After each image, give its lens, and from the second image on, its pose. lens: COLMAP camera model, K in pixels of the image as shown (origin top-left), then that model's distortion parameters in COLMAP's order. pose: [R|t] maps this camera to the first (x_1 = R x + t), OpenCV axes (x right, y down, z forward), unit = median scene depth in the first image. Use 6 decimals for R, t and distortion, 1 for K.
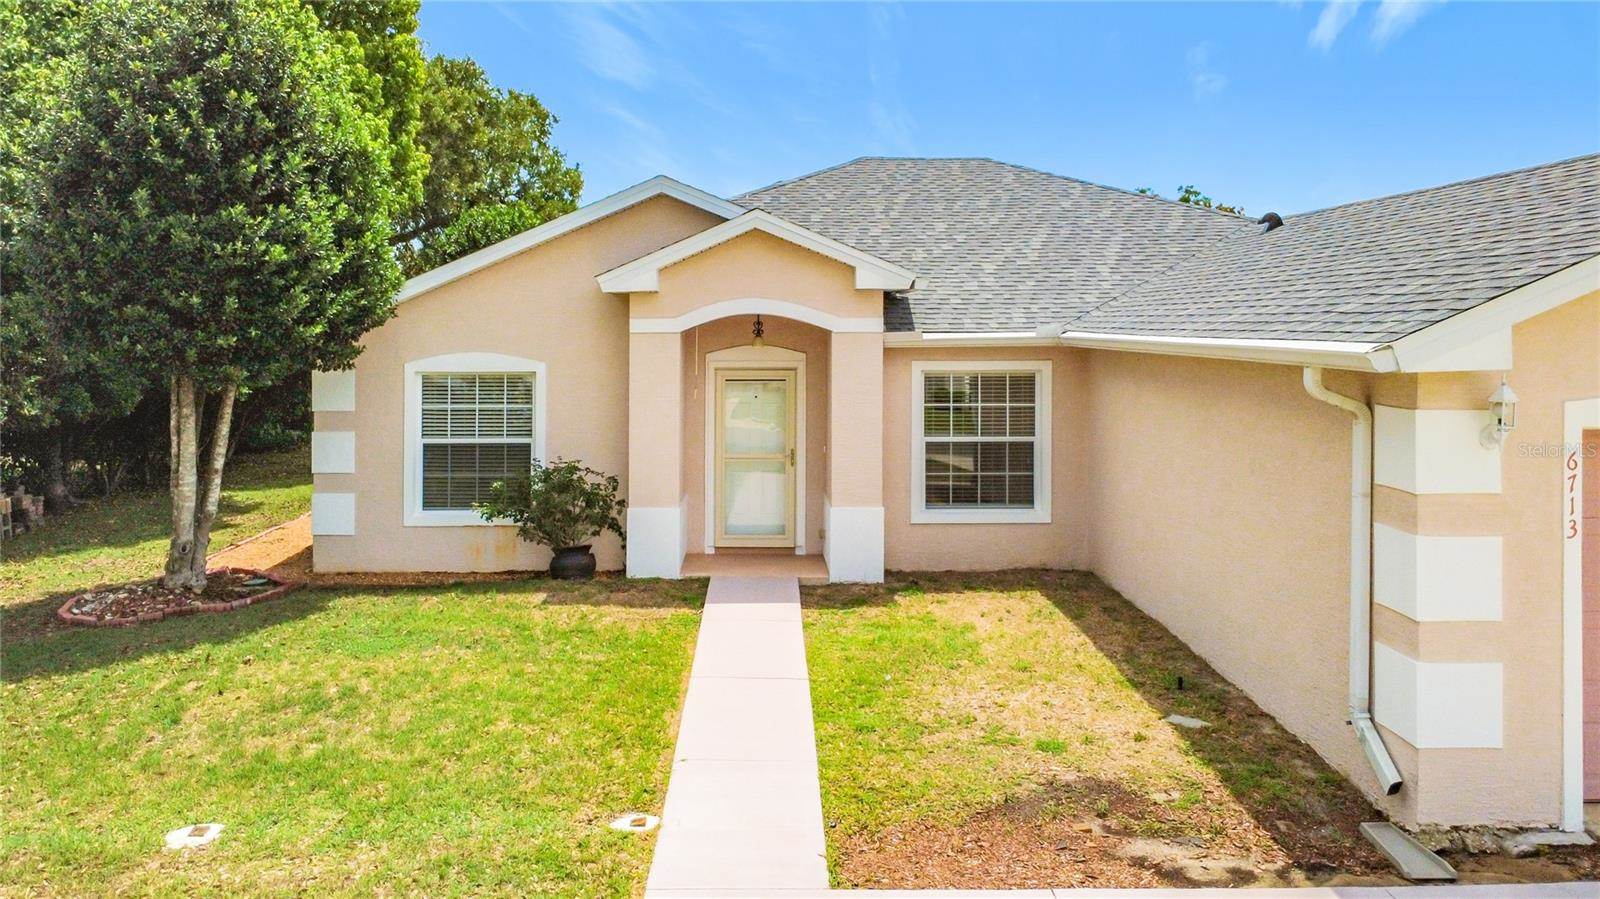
lens RADIAL K [[1214.0, 0, 753.7], [0, 1214.0, 319.0], [0, 0, 1]] dist [-0.011191, 0.000699]
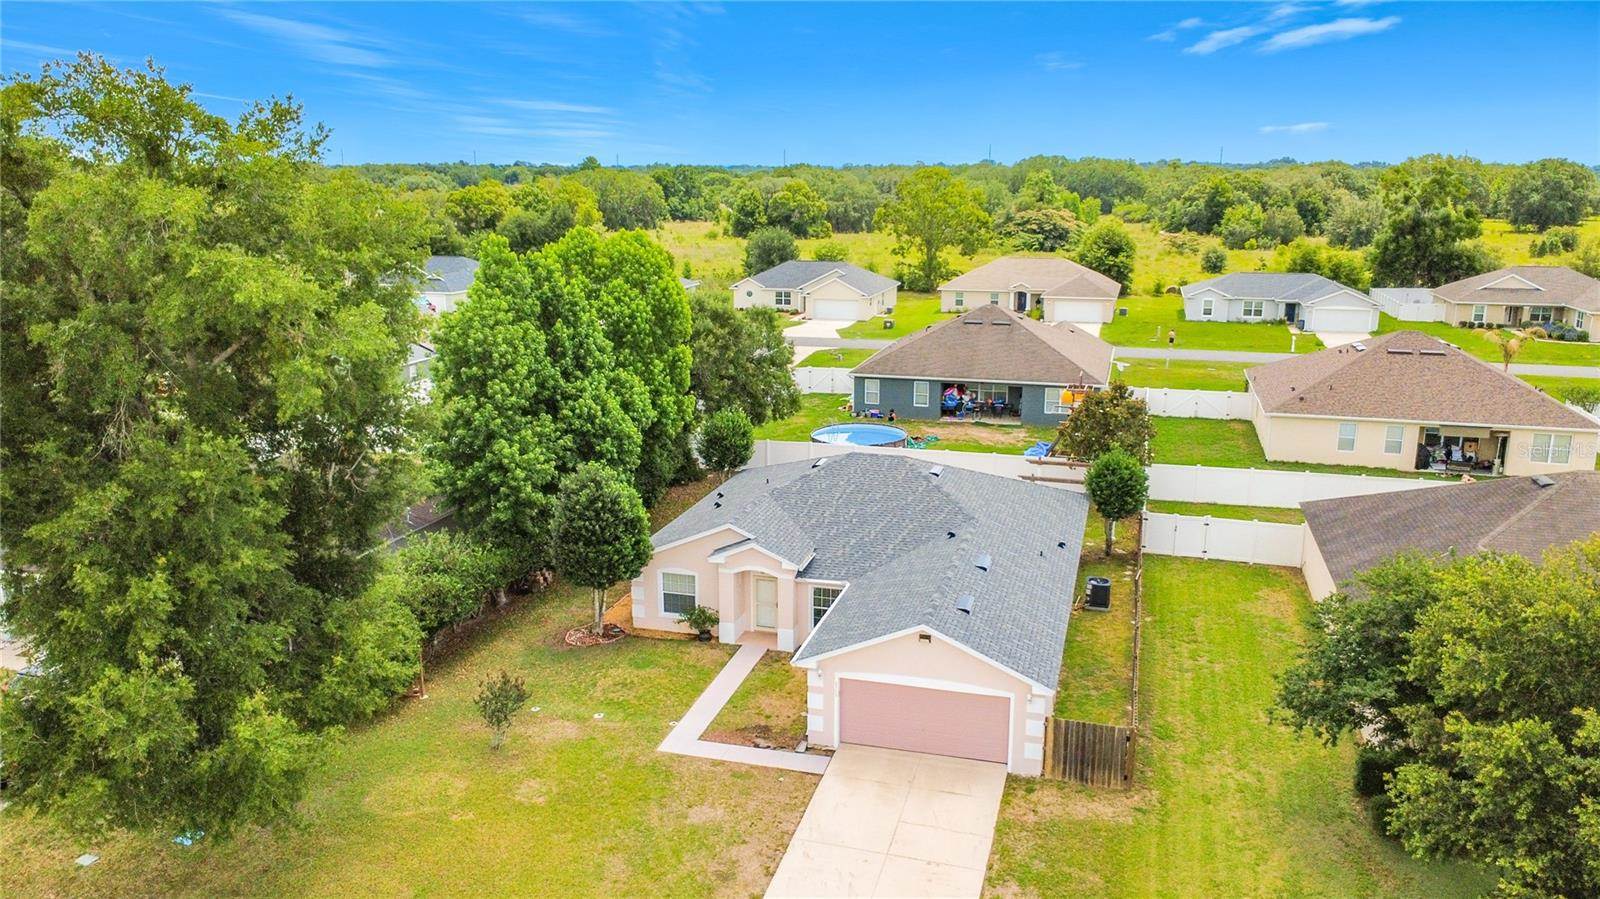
lens RADIAL K [[1187.6, 0, 800.0], [0, 1187.6, 449.5], [0, 0, 1]] dist [0.002541, 0.003014]
pose [[0.963483, 0.062571, -0.260357, 0.917590], [0.000810, 0.971630, 0.236506, -1.062958], [0.267769, -0.228081, 0.936098, -1.854141]]
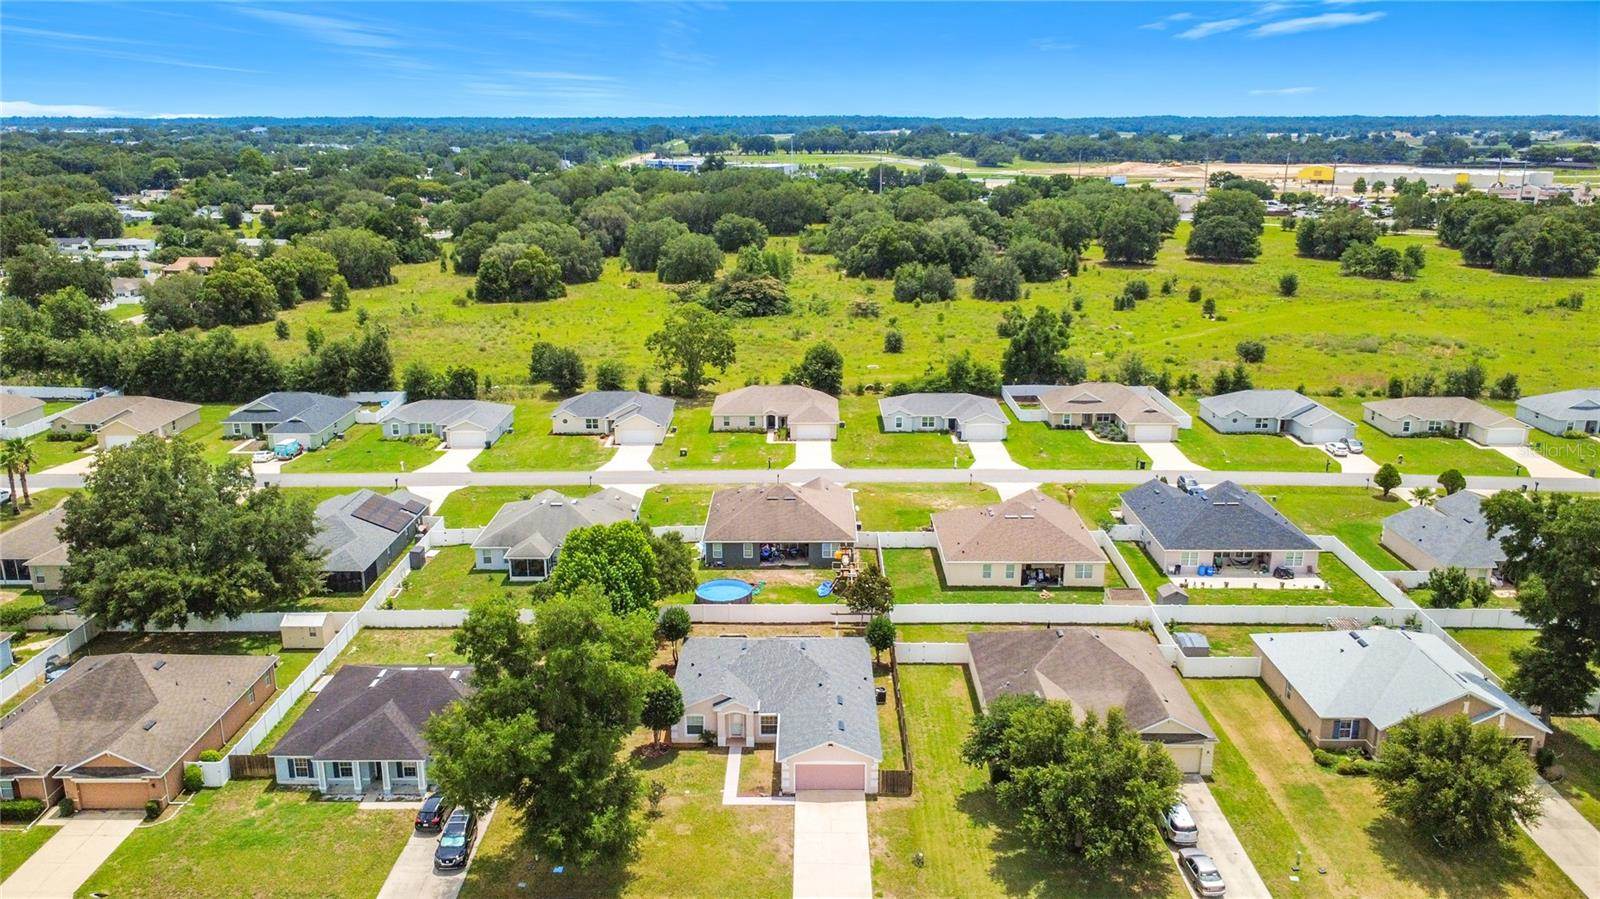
lens RADIAL K [[1223.5, 0, 800.0], [0, 1223.5, 449.5], [0, 0, 1]] dist [0.013470, 0.004716]
pose [[0.999995, -0.001638, 0.002667, 0.358844], [0.000840, 0.961280, 0.275571, -3.415947], [-0.003015, -0.275567, 0.961277, -5.390036]]
